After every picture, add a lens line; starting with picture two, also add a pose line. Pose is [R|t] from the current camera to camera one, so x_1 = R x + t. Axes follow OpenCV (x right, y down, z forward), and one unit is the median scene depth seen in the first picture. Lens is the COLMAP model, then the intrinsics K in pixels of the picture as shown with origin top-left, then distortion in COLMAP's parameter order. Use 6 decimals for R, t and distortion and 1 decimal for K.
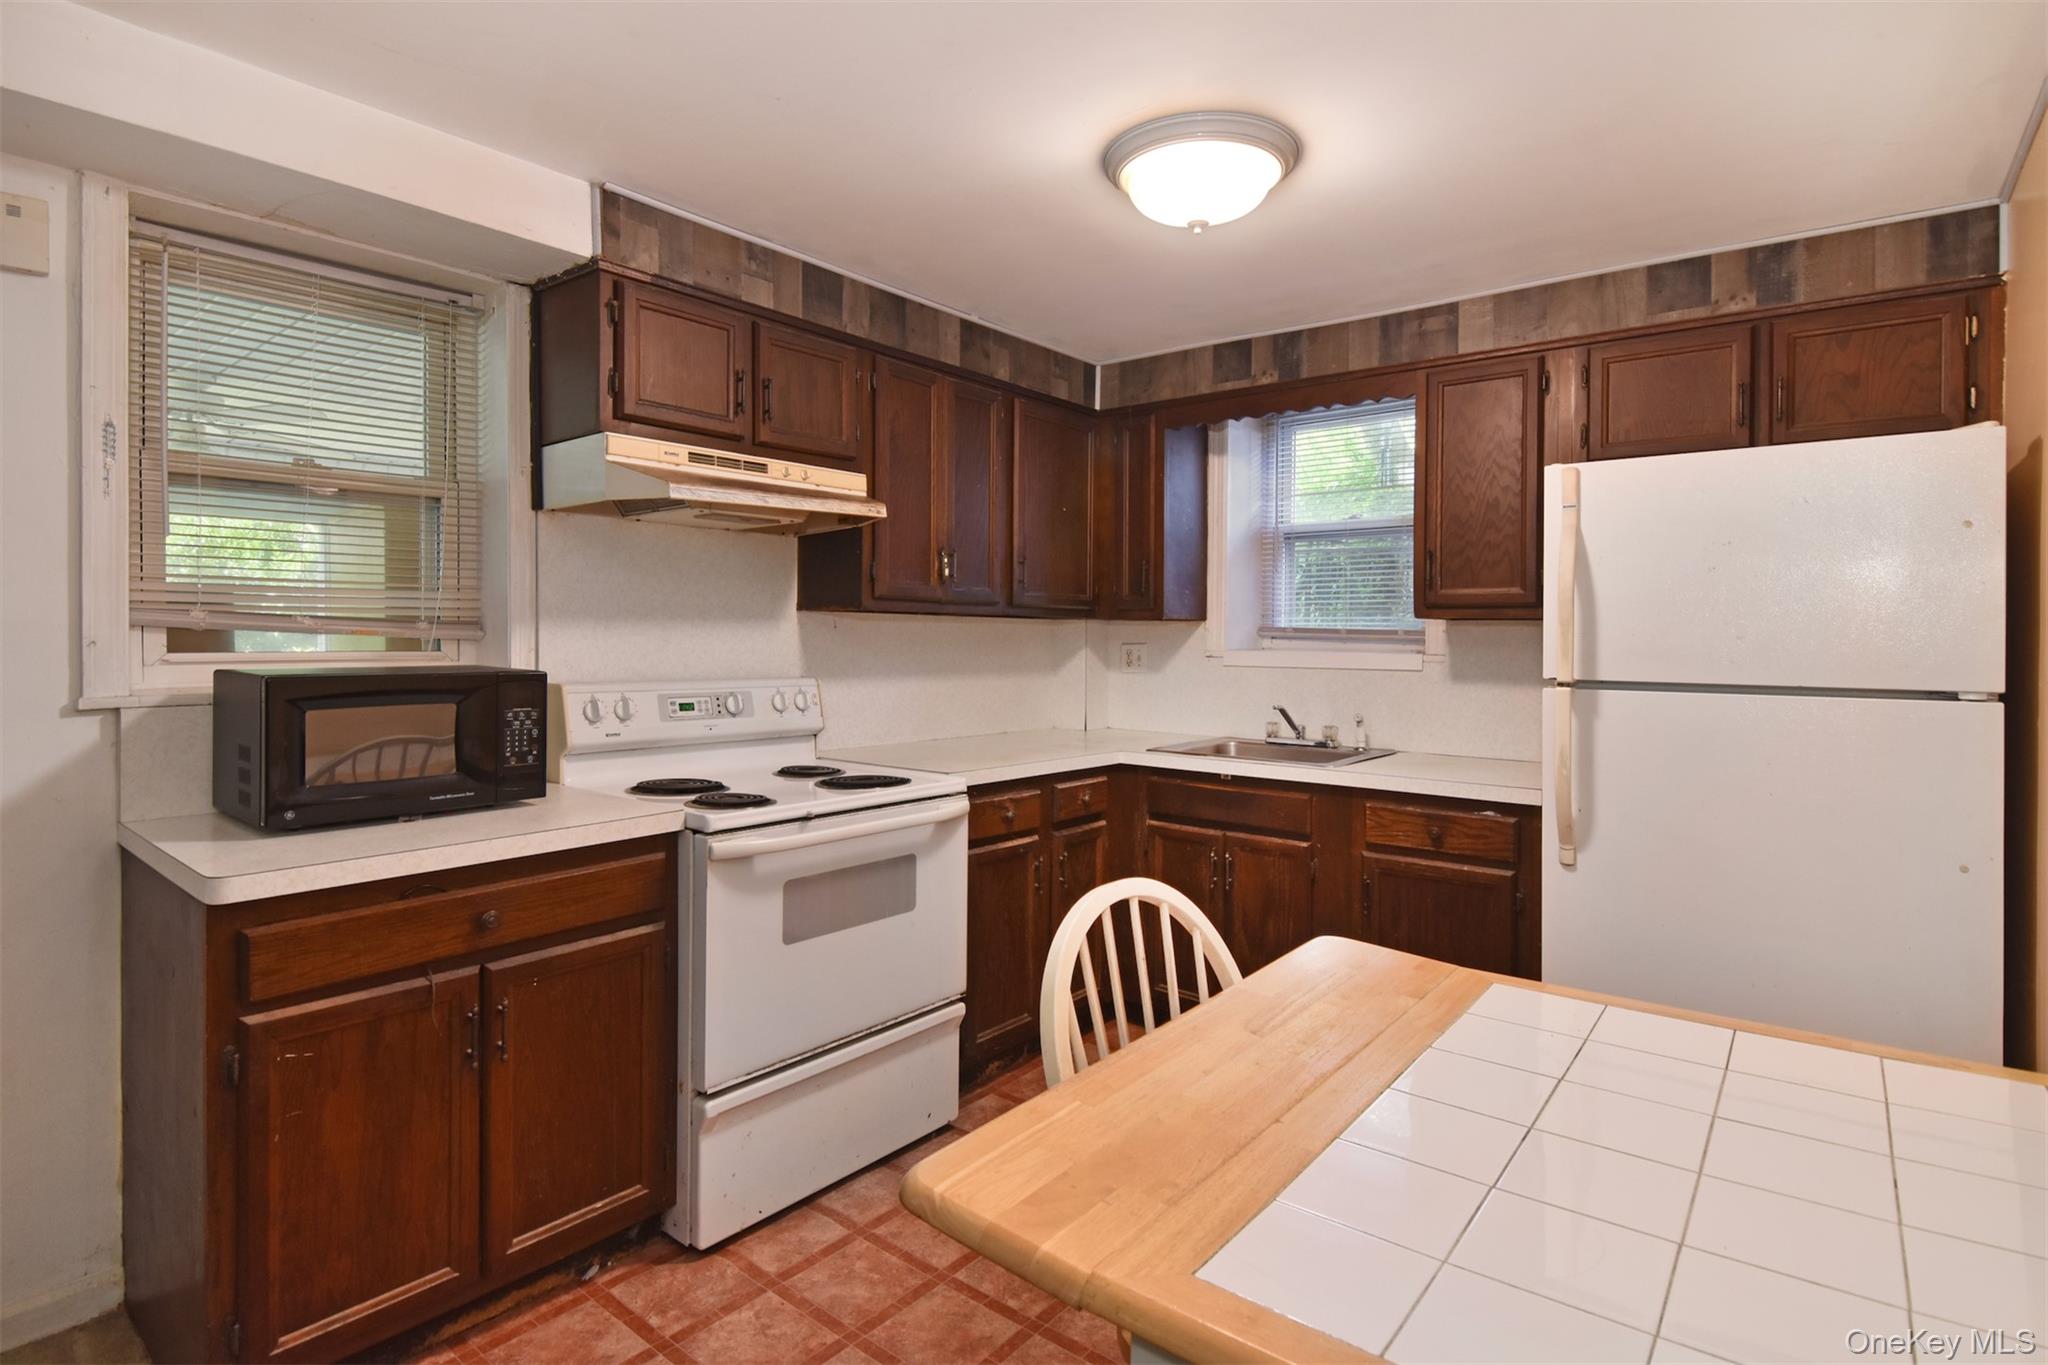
lens RADIAL K [[1017.0, 0, 1062.1], [0, 1017.0, 640.1], [0, 0, 1]] dist [0.000960, -0.000598]
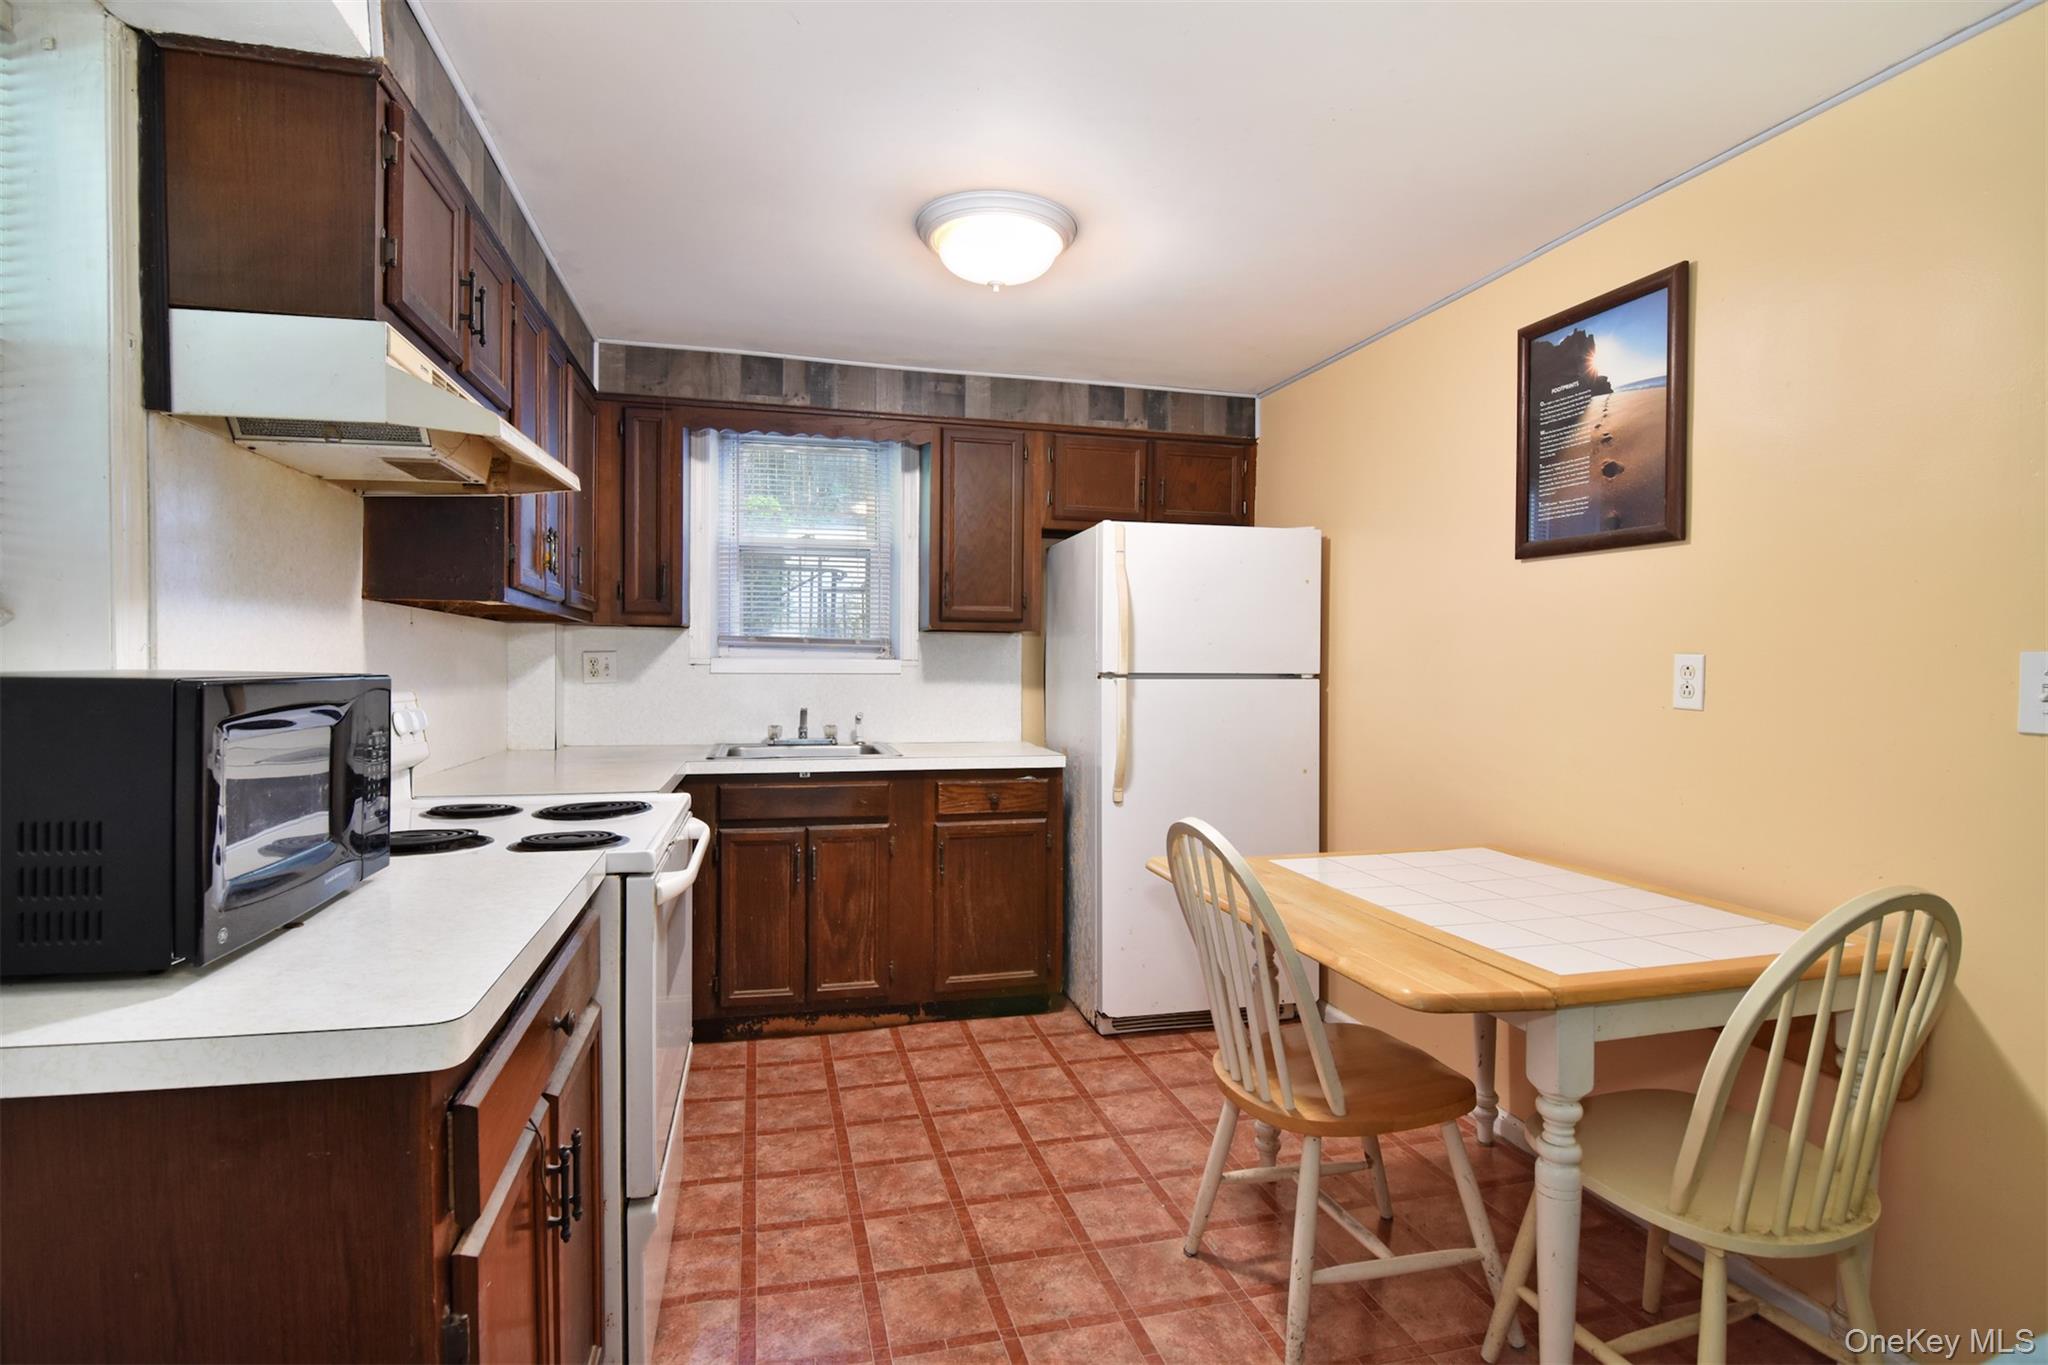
lens RADIAL K [[1018.1, 0, 1001.9], [0, 1018.1, 668.1], [0, 0, 1]] dist [0.036402, -0.000282]
pose [[0.618633, -0.006990, 0.785649, -0.604668], [0.002689, 0.999973, 0.006780, 0.018649], [-0.785676, -0.002082, 0.618635, 0.203779]]
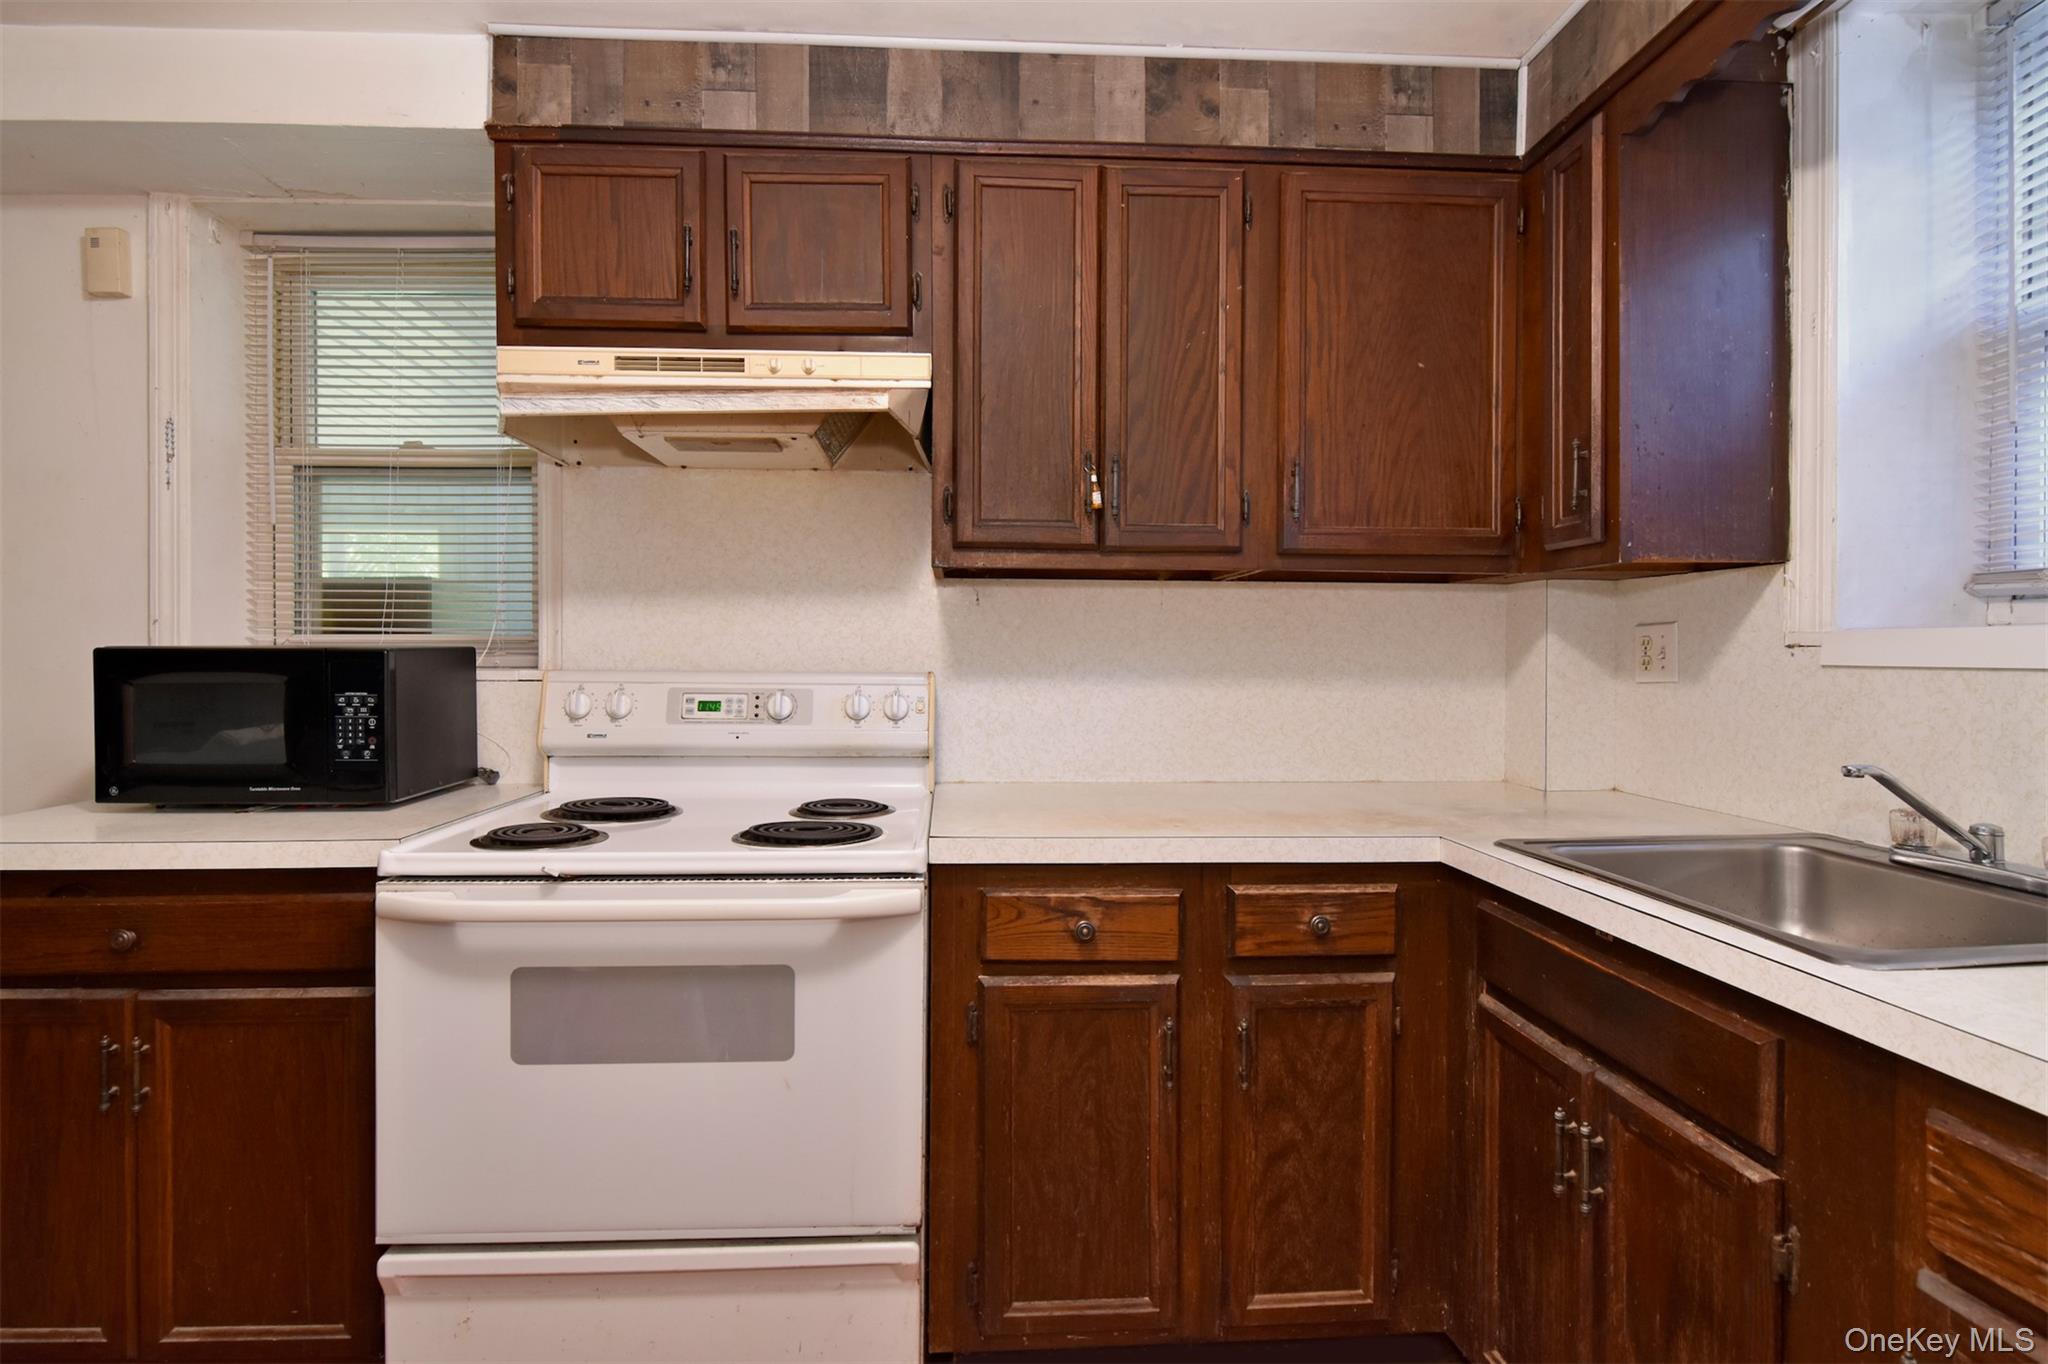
lens RADIAL K [[1073.6, 0, 1024.0], [0, 1073.6, 682.0], [0, 0, 1]] dist [-0.003156, -0.001031]
pose [[0.664788, 0.014846, -0.746885, 0.356663], [0.000332, 0.999797, 0.020169, 0.030023], [0.747032, -0.013656, 0.664648, 0.607547]]
